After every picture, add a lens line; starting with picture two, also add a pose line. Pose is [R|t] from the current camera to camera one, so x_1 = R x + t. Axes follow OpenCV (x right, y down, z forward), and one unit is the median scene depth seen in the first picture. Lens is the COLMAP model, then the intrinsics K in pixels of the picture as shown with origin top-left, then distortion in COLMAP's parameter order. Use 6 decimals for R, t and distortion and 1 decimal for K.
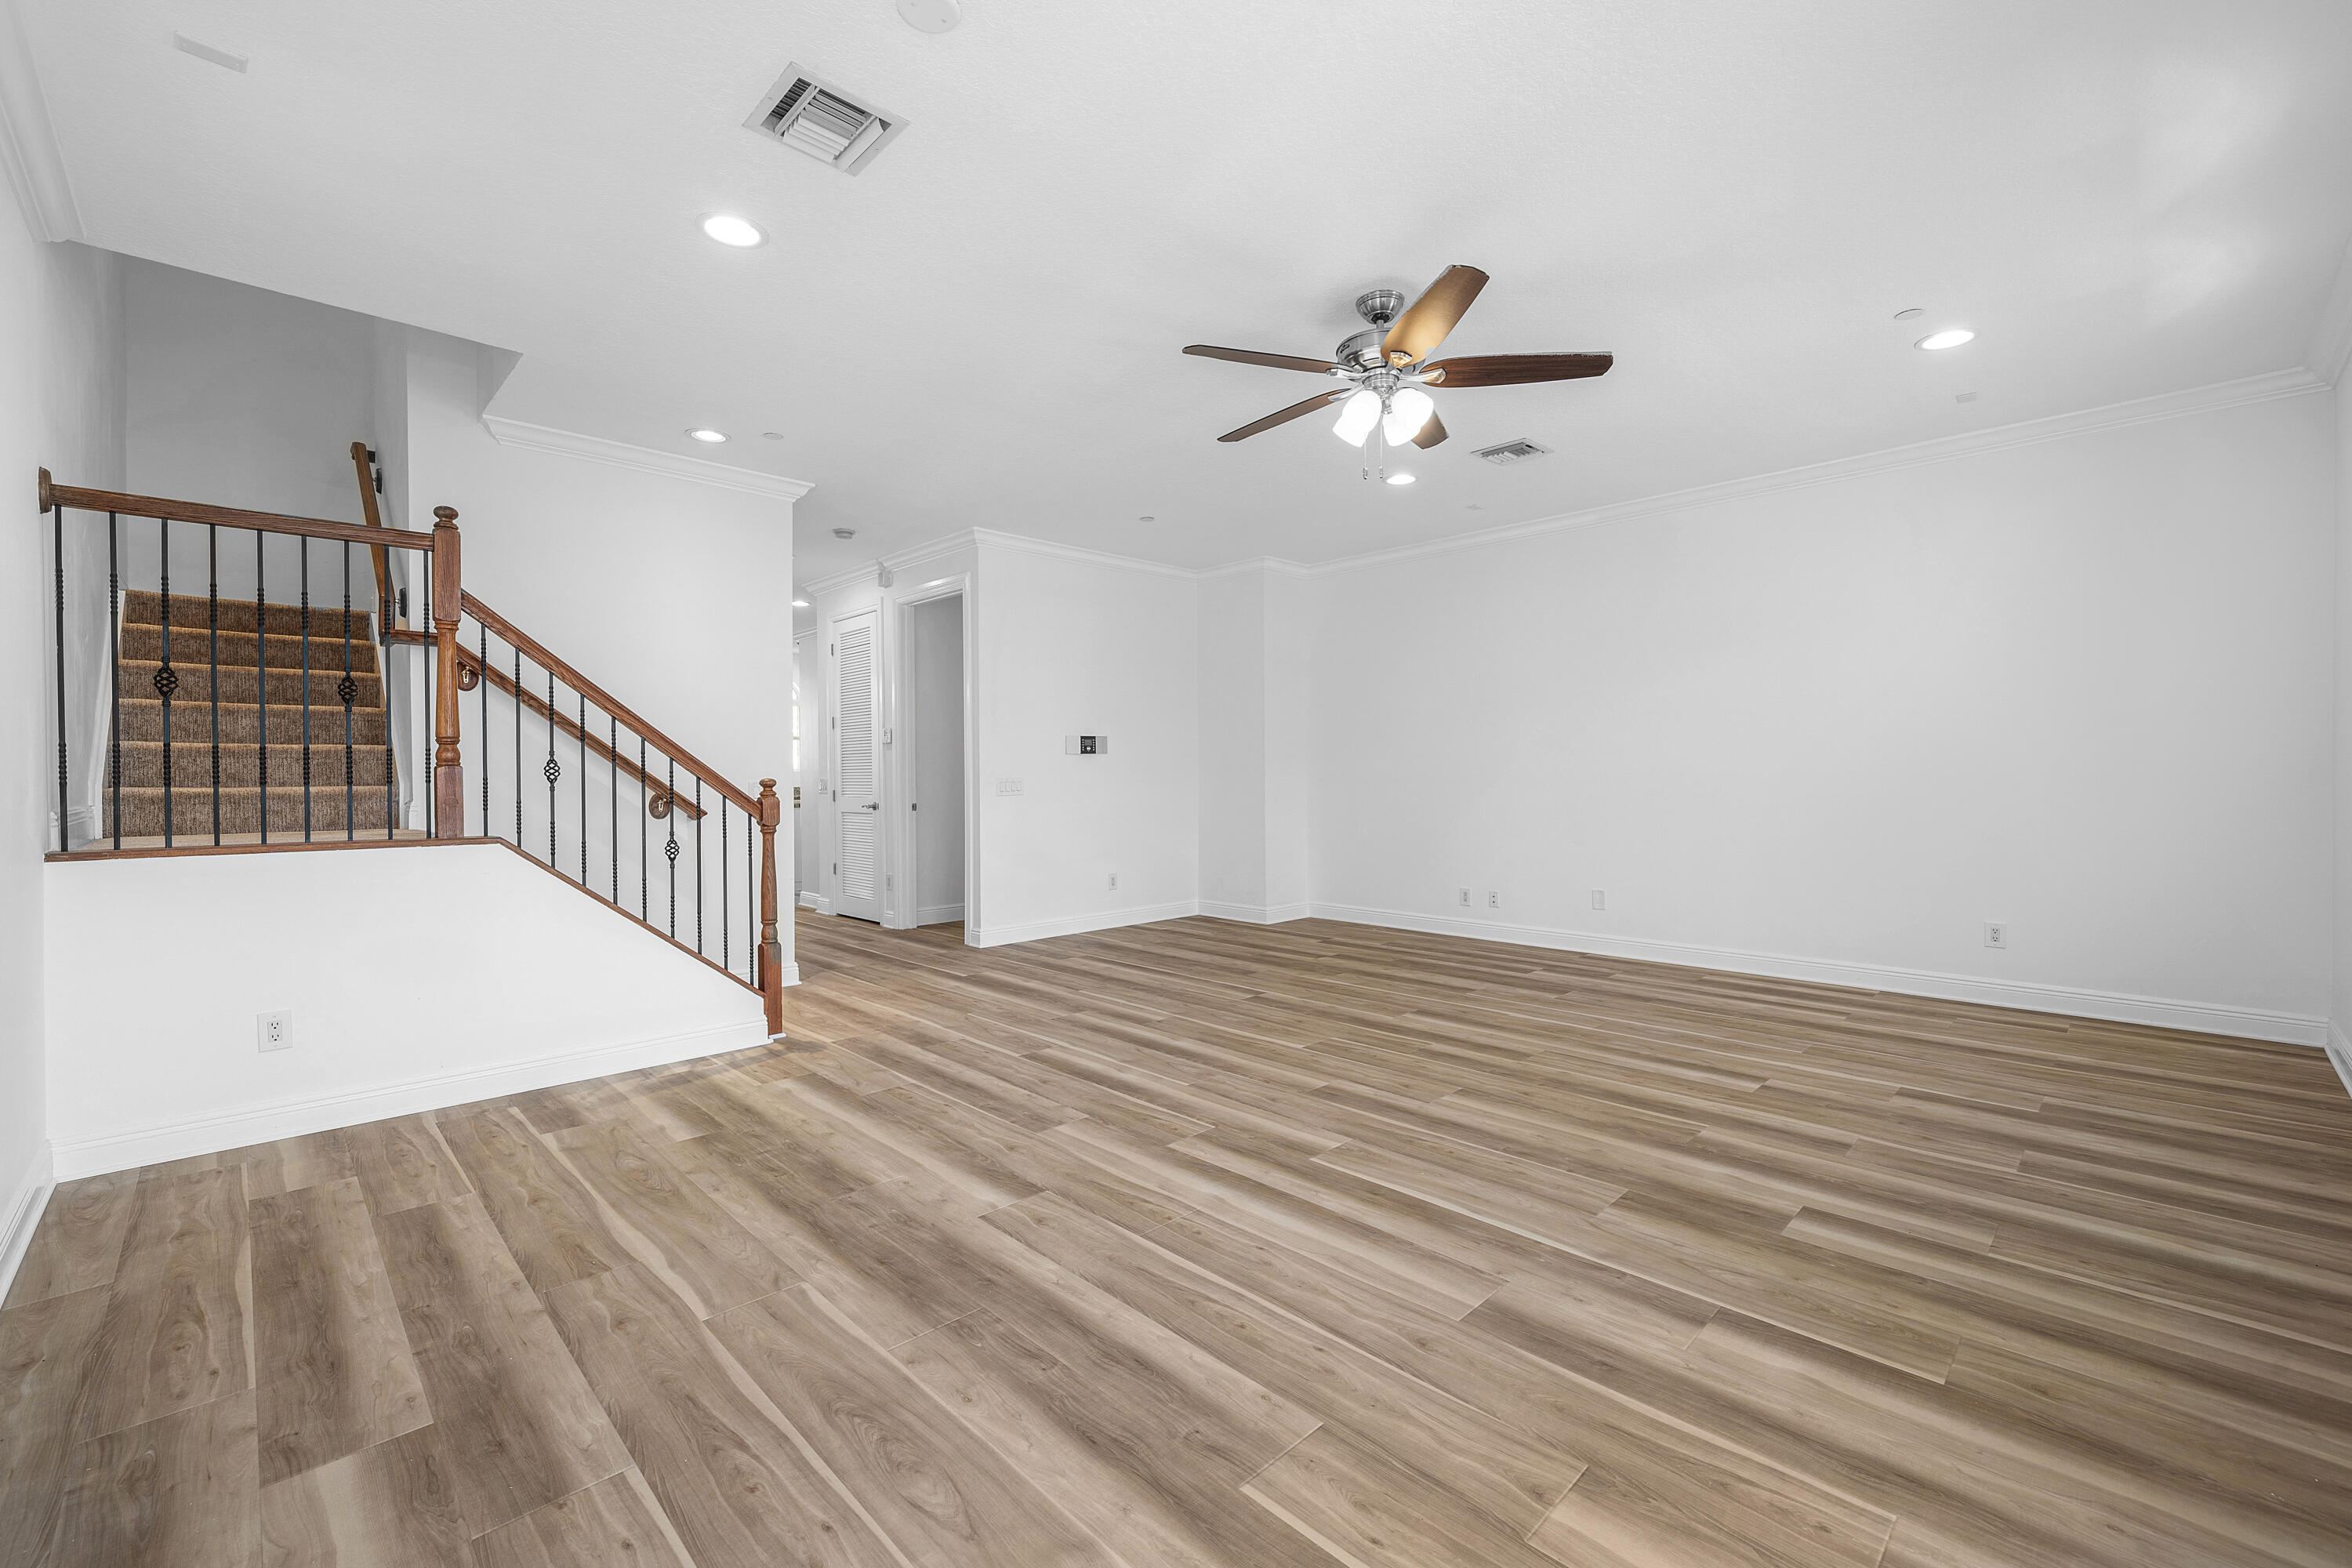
lens RADIAL K [[989.2, 0, 1194.6], [0, 989.2, 766.7], [0, 0, 1]] dist [0.001245, -0.000388]
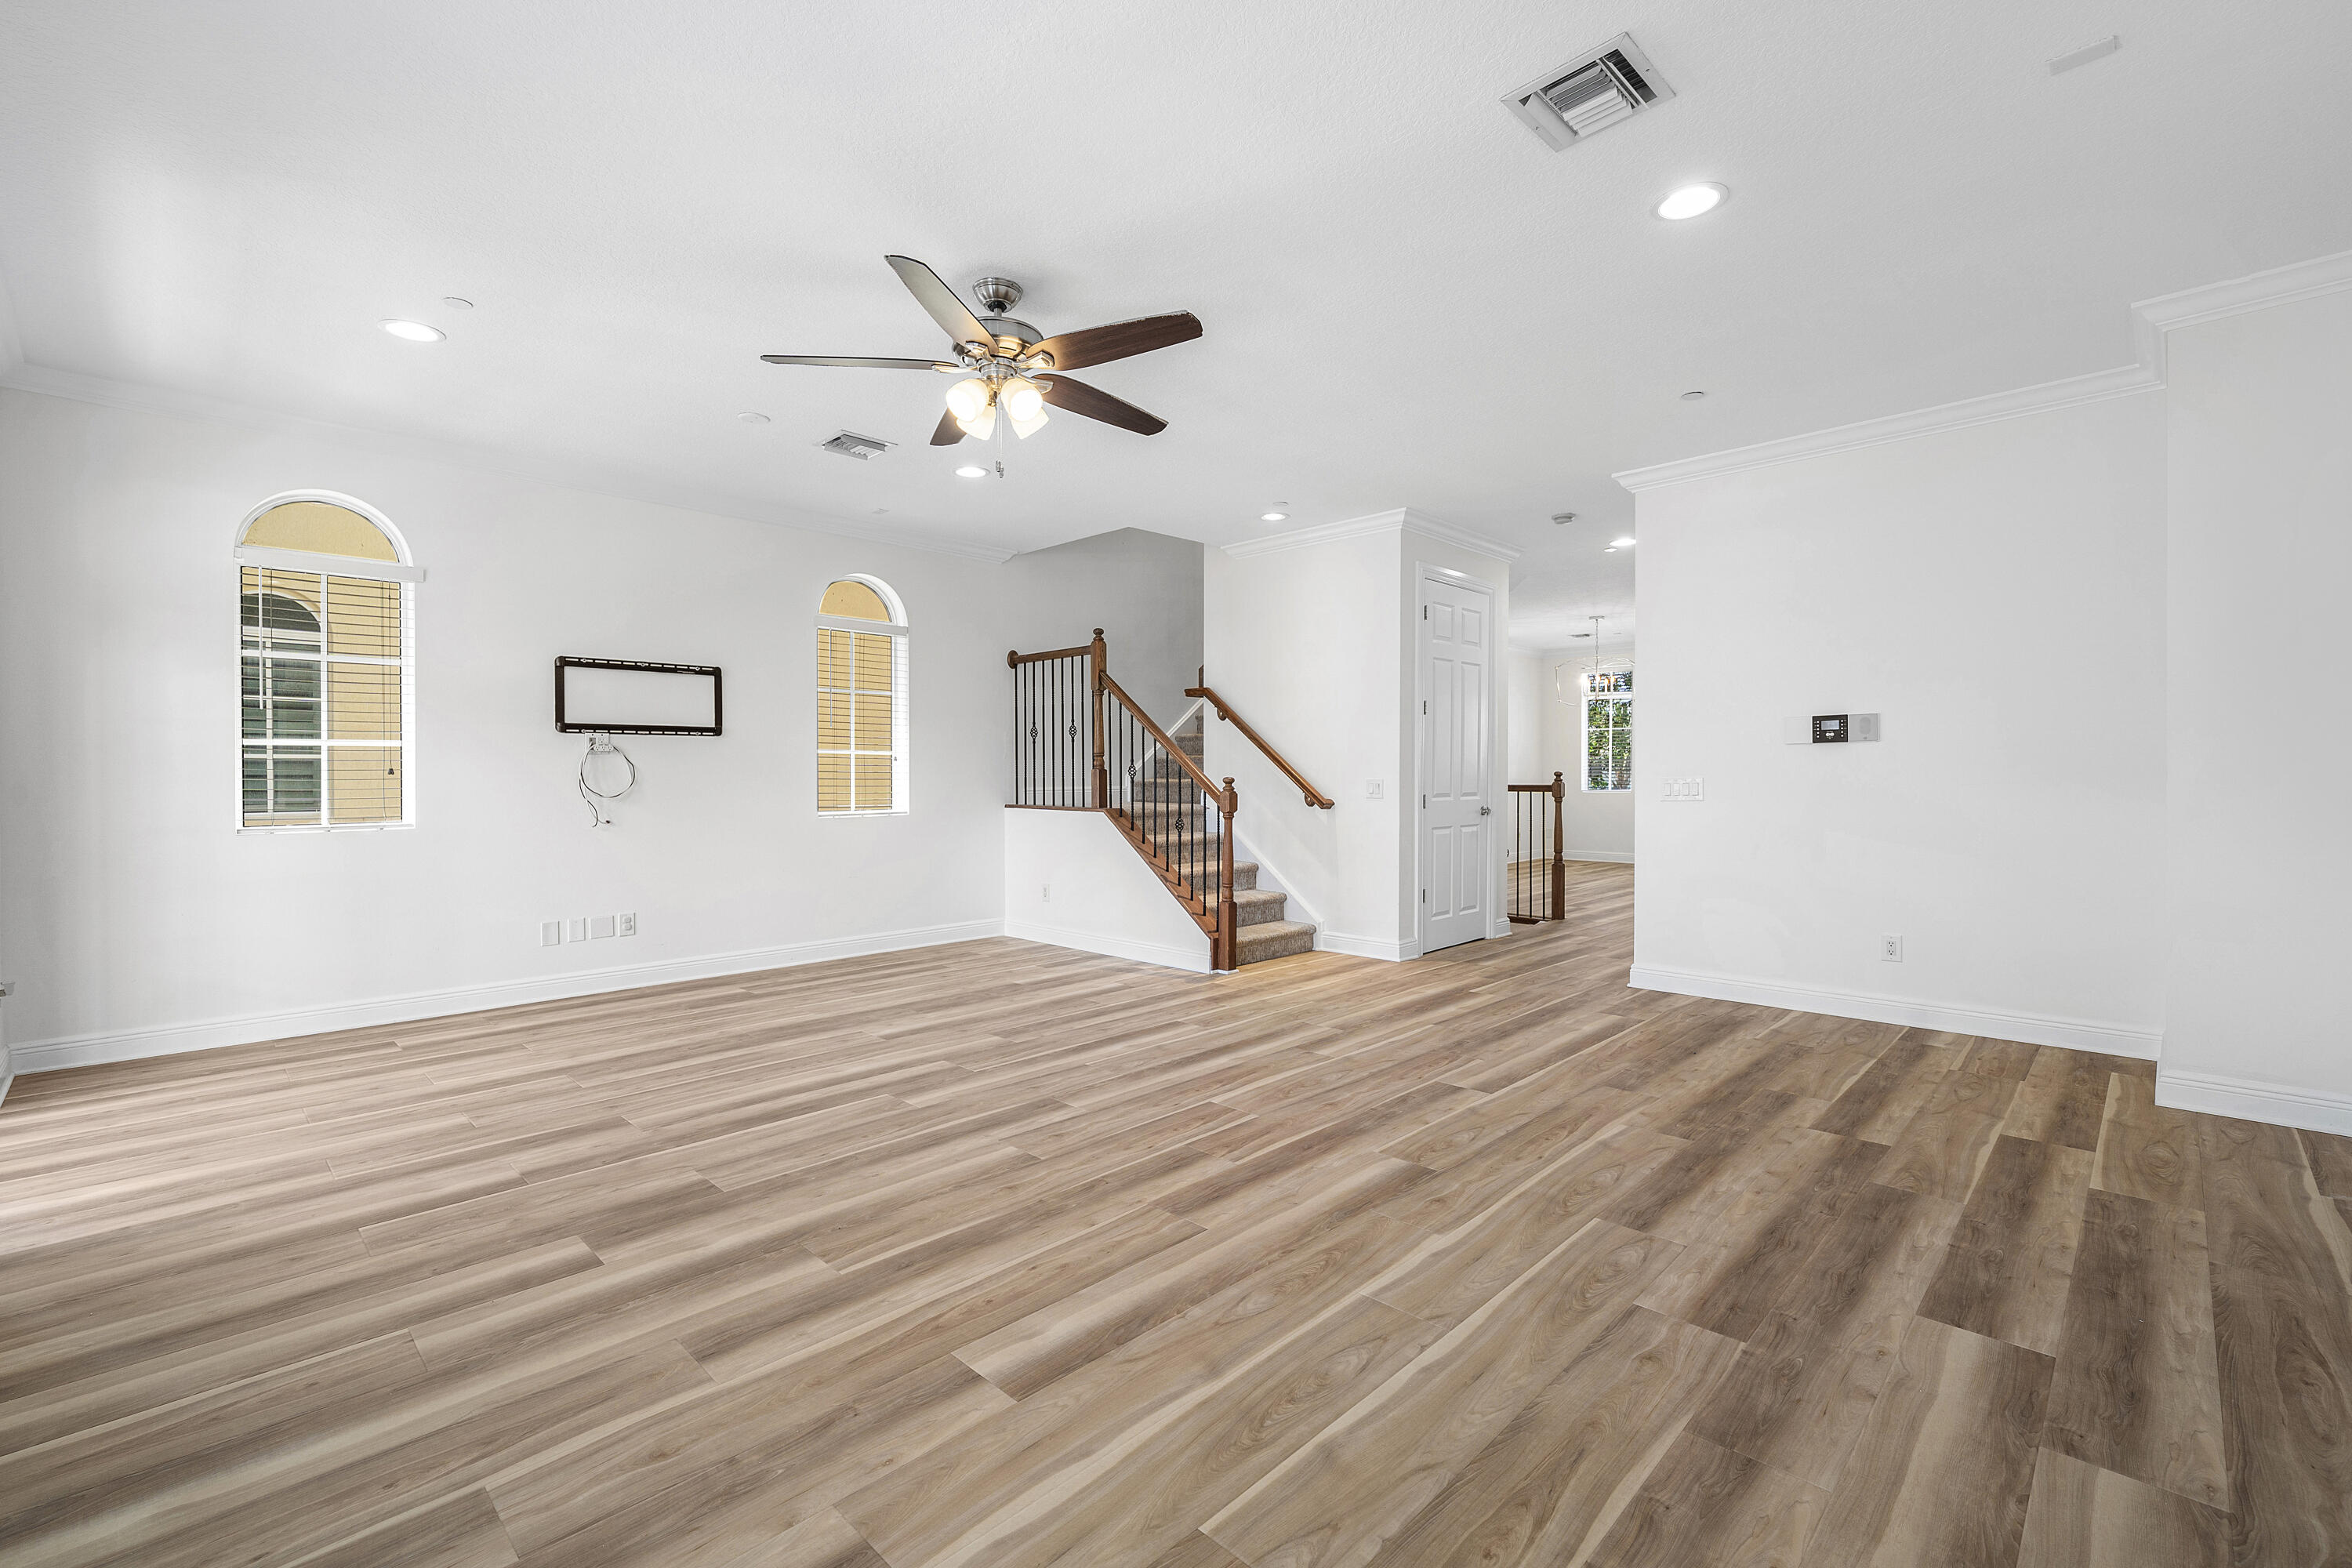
lens RADIAL K [[1024.5, 0, 1165.7], [0, 1024.5, 777.0], [0, 0, 1]] dist [-0.002669, 0.000238]
pose [[-0.012744, 0.008603, -0.999882, 1.197055], [0.010247, 0.999912, 0.008473, -0.001199], [0.999866, -0.010138, -0.012831, 1.191133]]
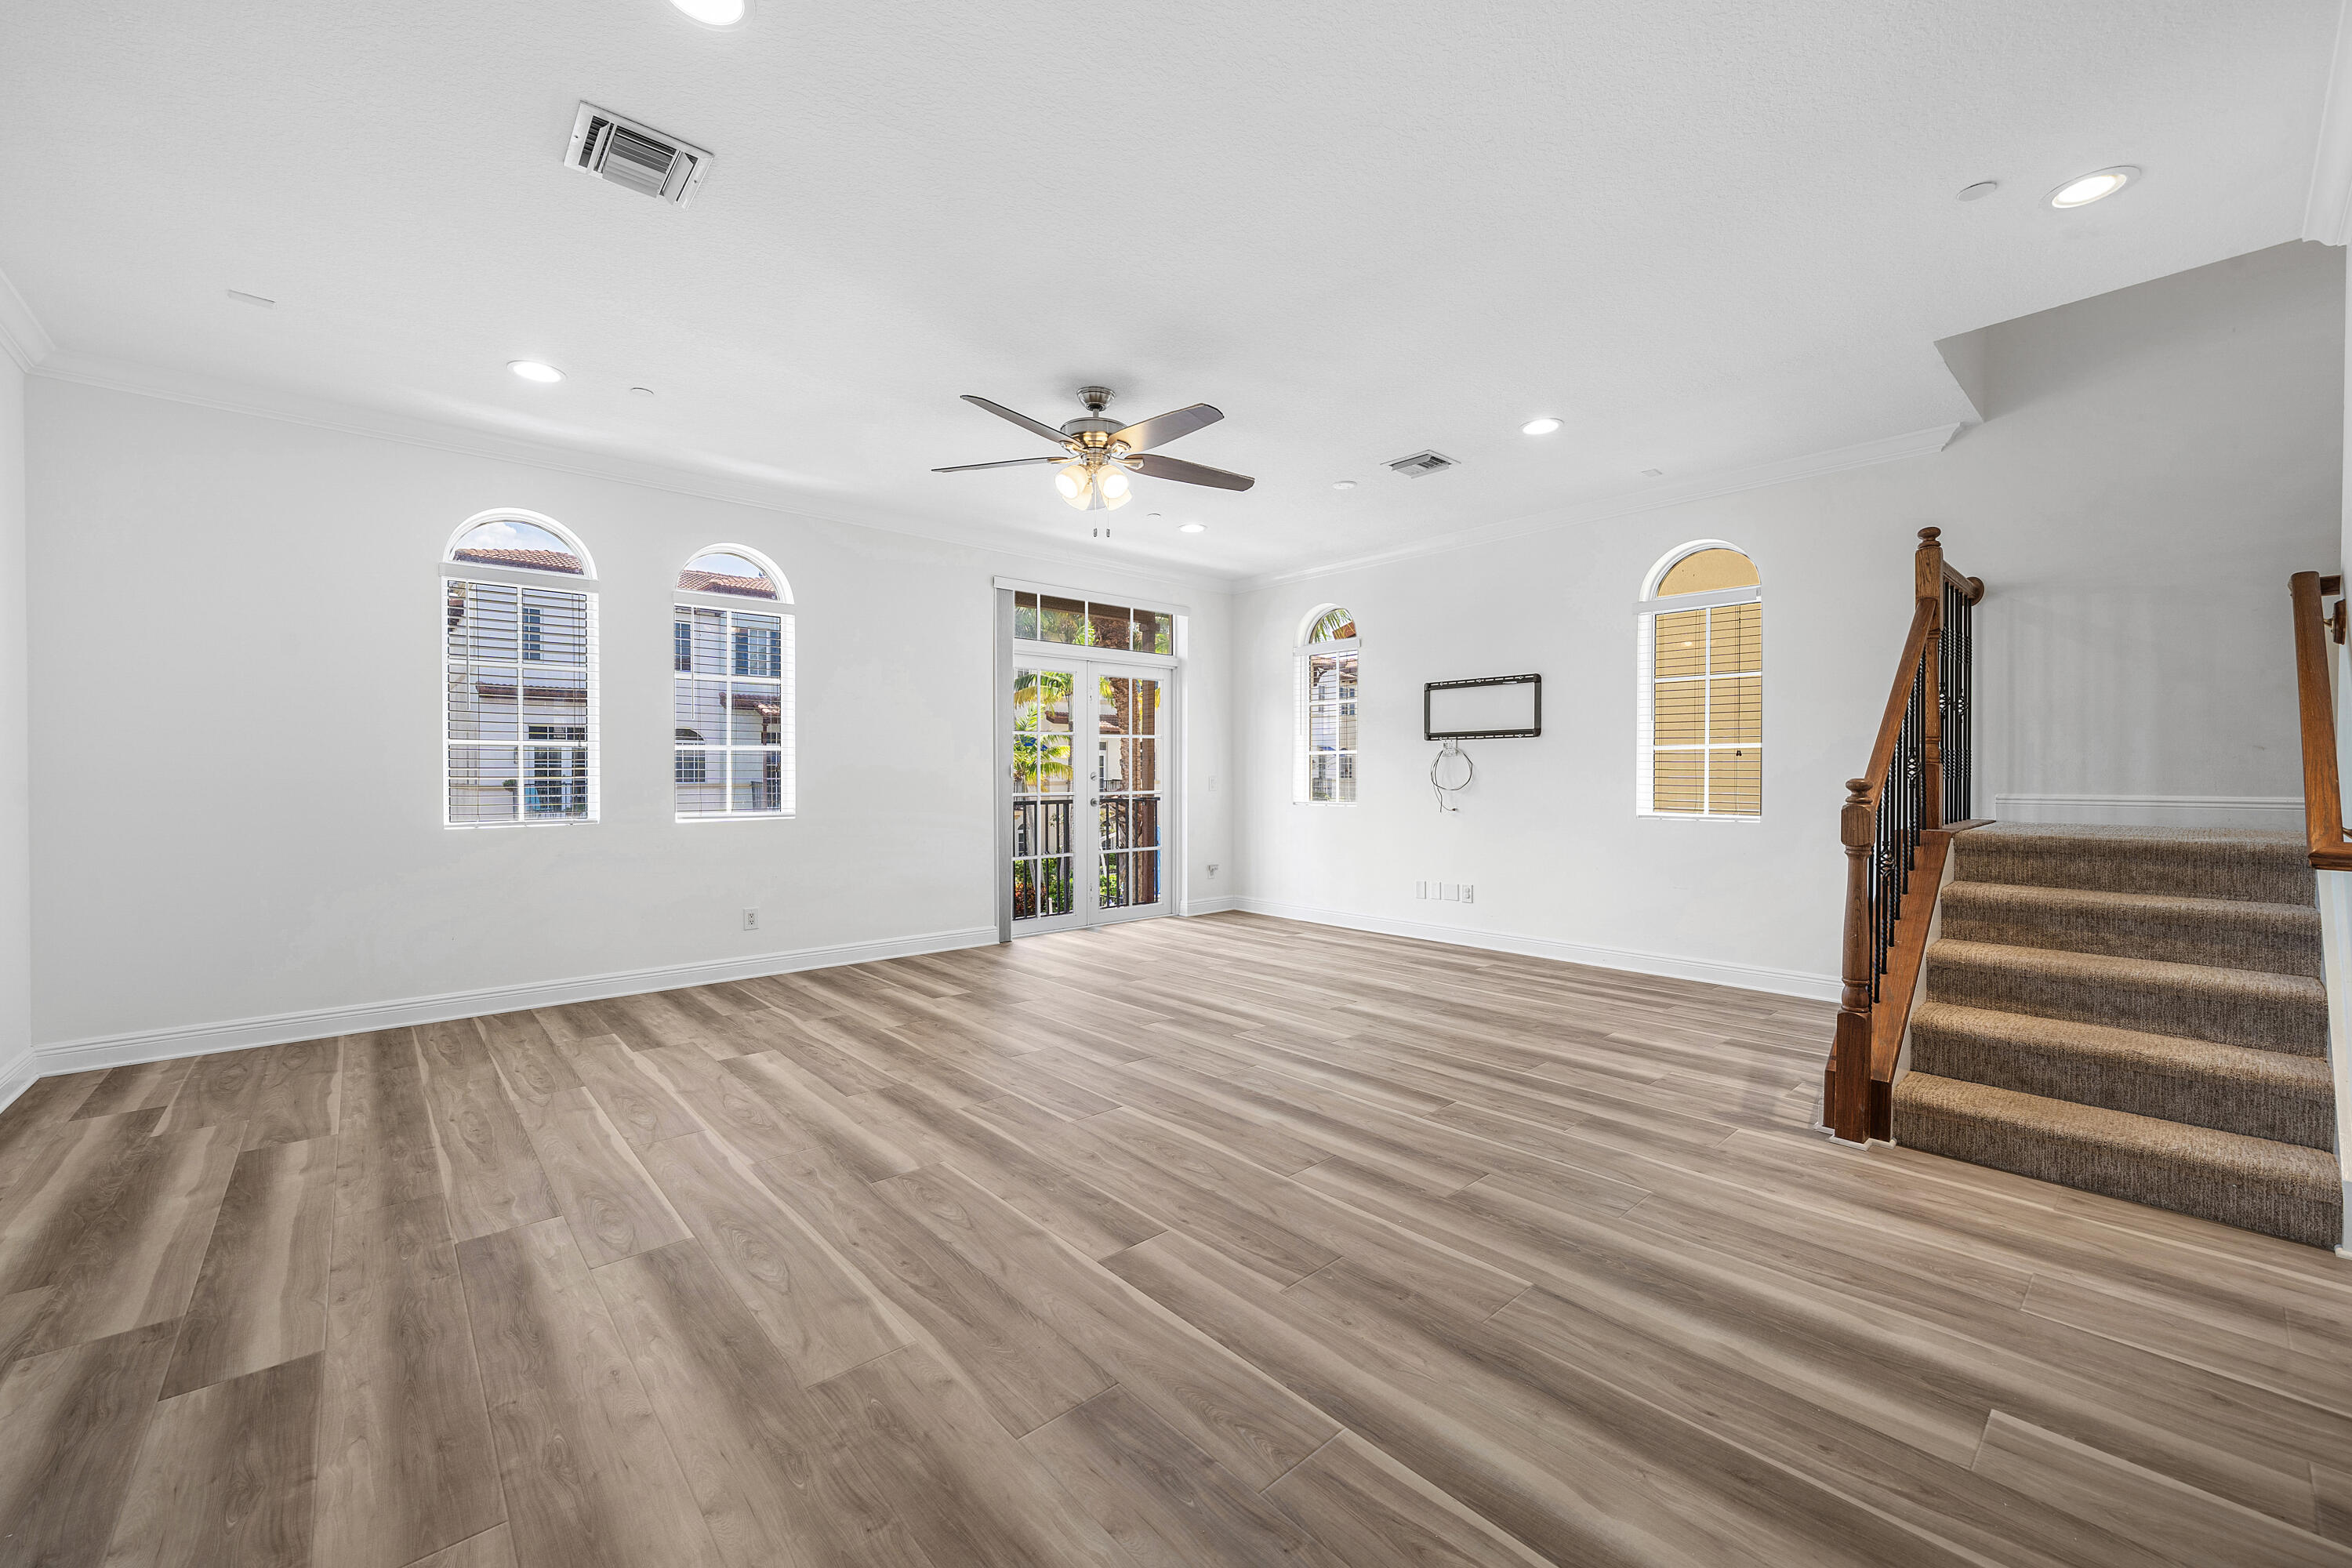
lens RADIAL K [[905.3, 0, 1163.8], [0, 905.3, 781.0], [0, 0, 1]] dist [-0.001793, 0.000298]
pose [[-0.996796, 0.006798, 0.079702, 0.013458], [0.006885, 0.999976, 0.000828, 0.011868], [-0.079694, 0.001374, -0.996818, 2.142231]]
